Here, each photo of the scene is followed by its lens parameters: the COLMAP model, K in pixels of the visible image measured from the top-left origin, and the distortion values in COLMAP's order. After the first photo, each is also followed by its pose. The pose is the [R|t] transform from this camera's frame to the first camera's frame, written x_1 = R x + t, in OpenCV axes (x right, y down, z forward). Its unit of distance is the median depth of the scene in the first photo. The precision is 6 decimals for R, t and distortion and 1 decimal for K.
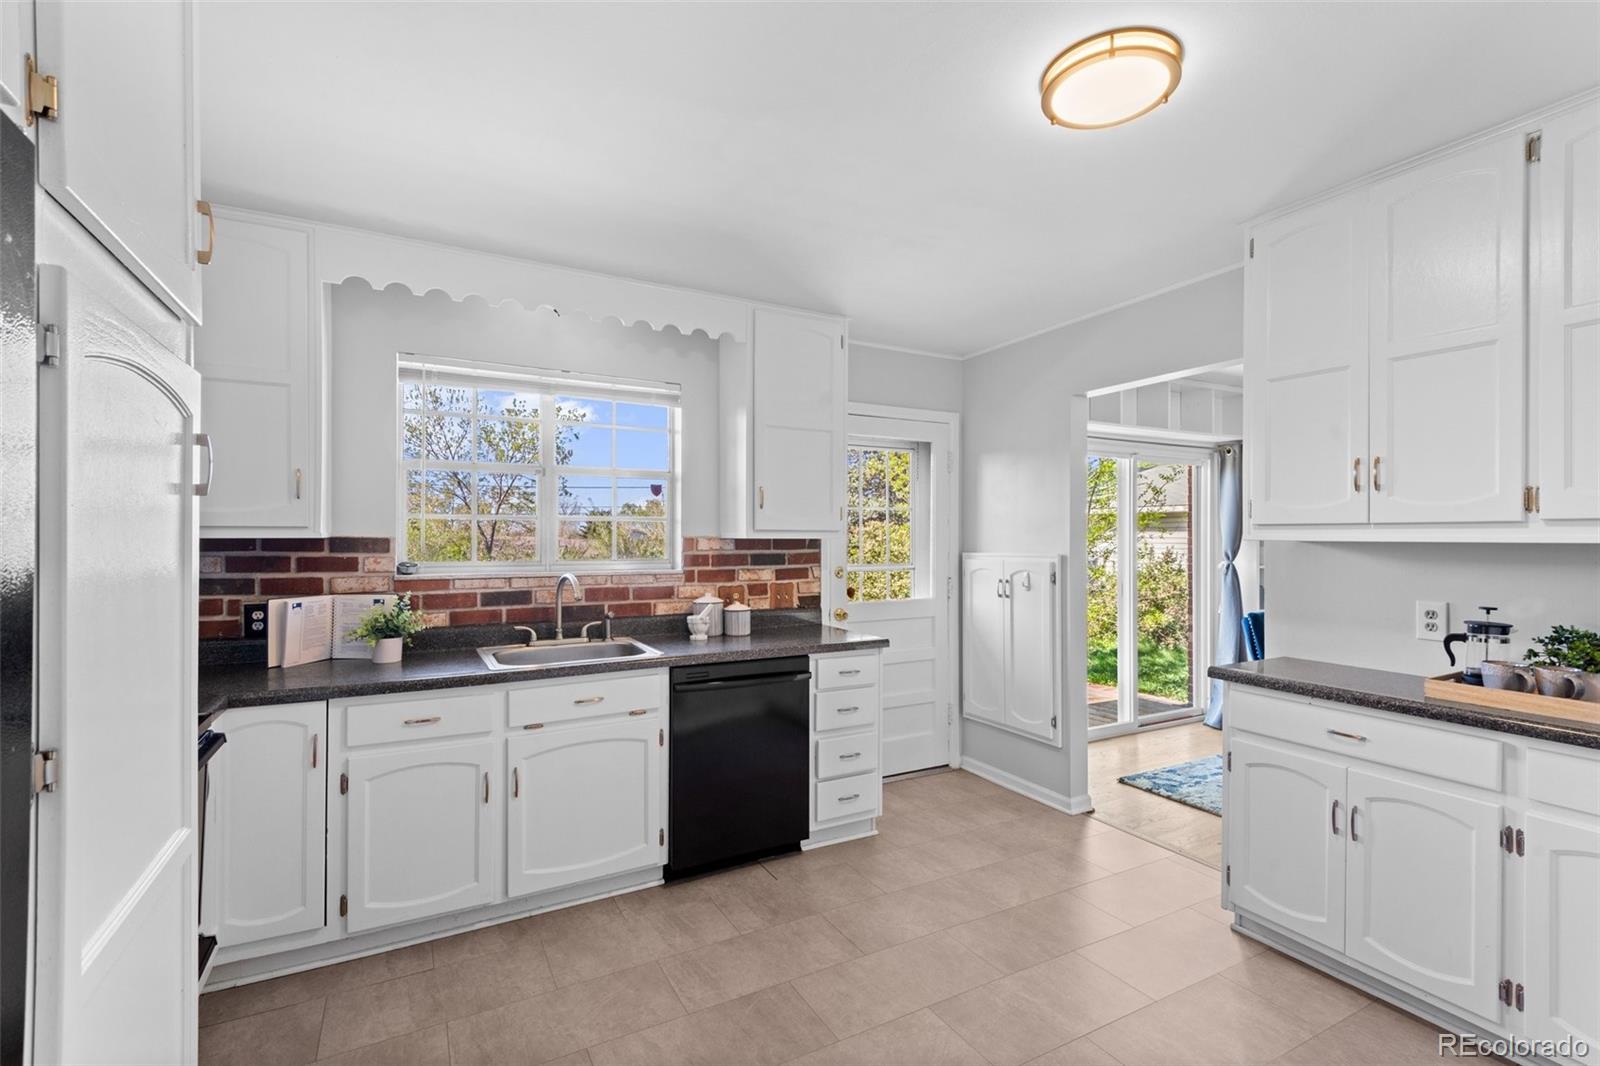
lens RADIAL K [[719.7, 0, 802.5], [0, 719.7, 540.9], [0, 0, 1]] dist [0.023476, -0.009182]
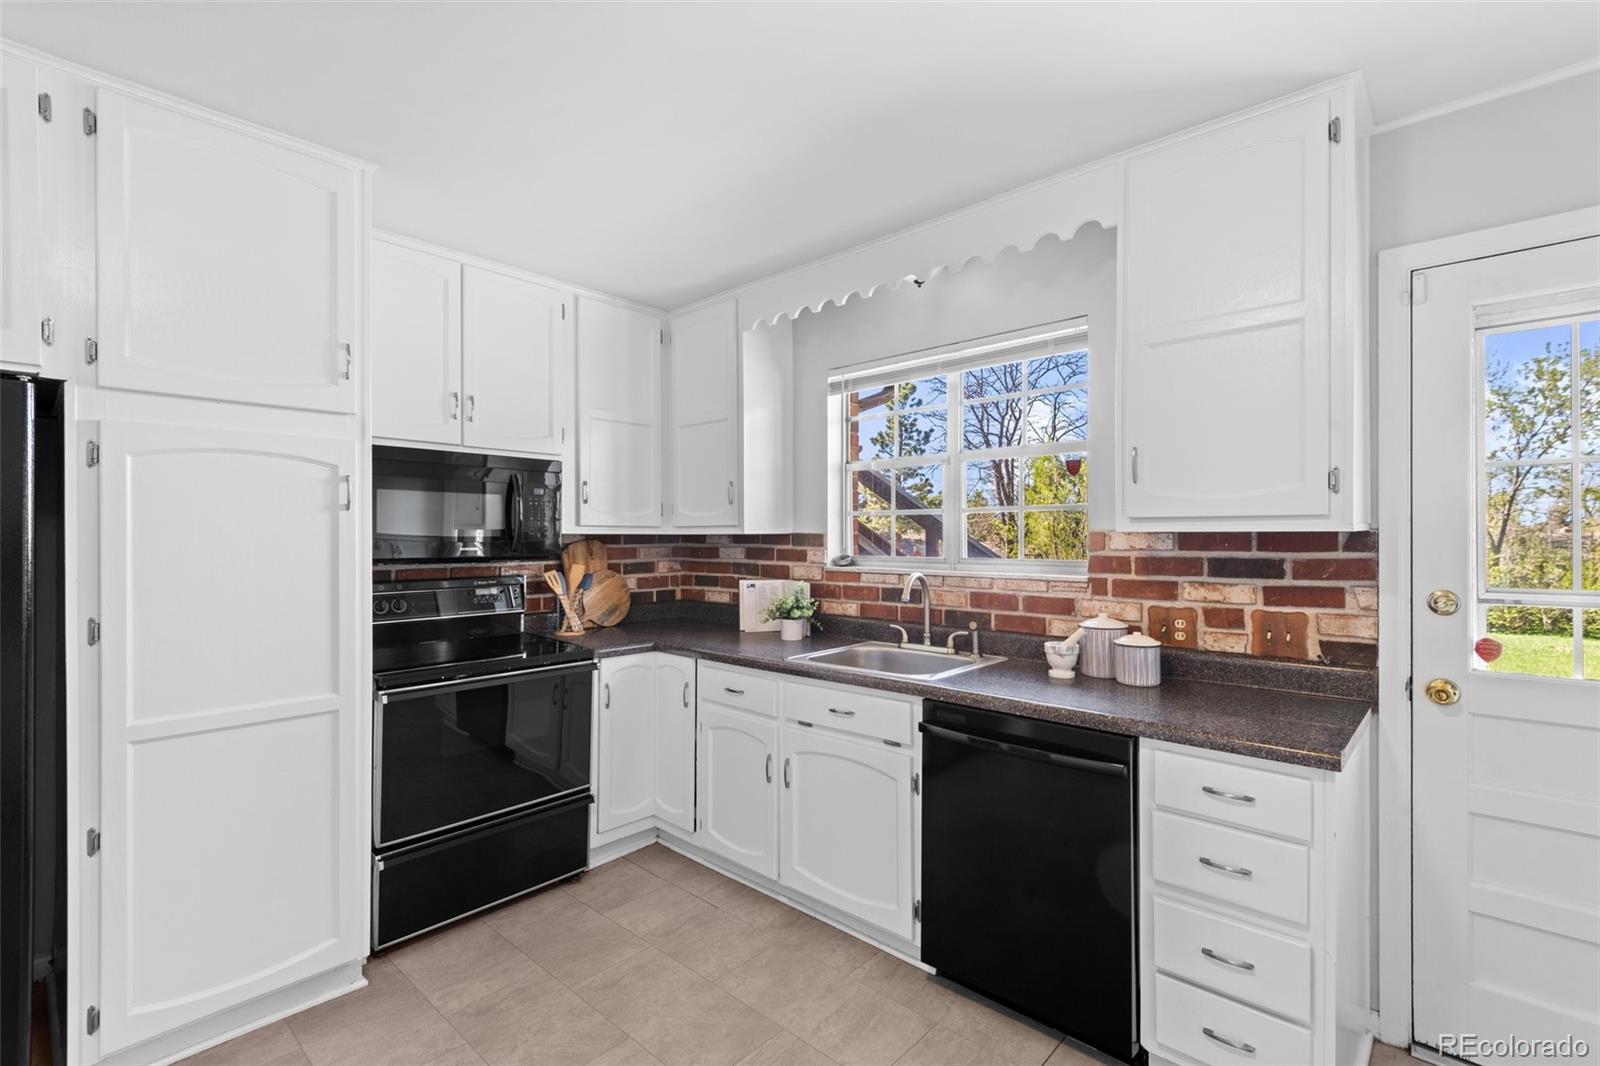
lens RADIAL K [[719.7, 0, 808.8], [0, 719.7, 532.0], [0, 0, 1]] dist [0.023476, -0.009182]
pose [[0.327308, -0.005716, -0.944900, 0.427746], [-0.000586, 0.999980, -0.006252, 0.000352], [0.944917, 0.002600, 0.327299, 0.518363]]
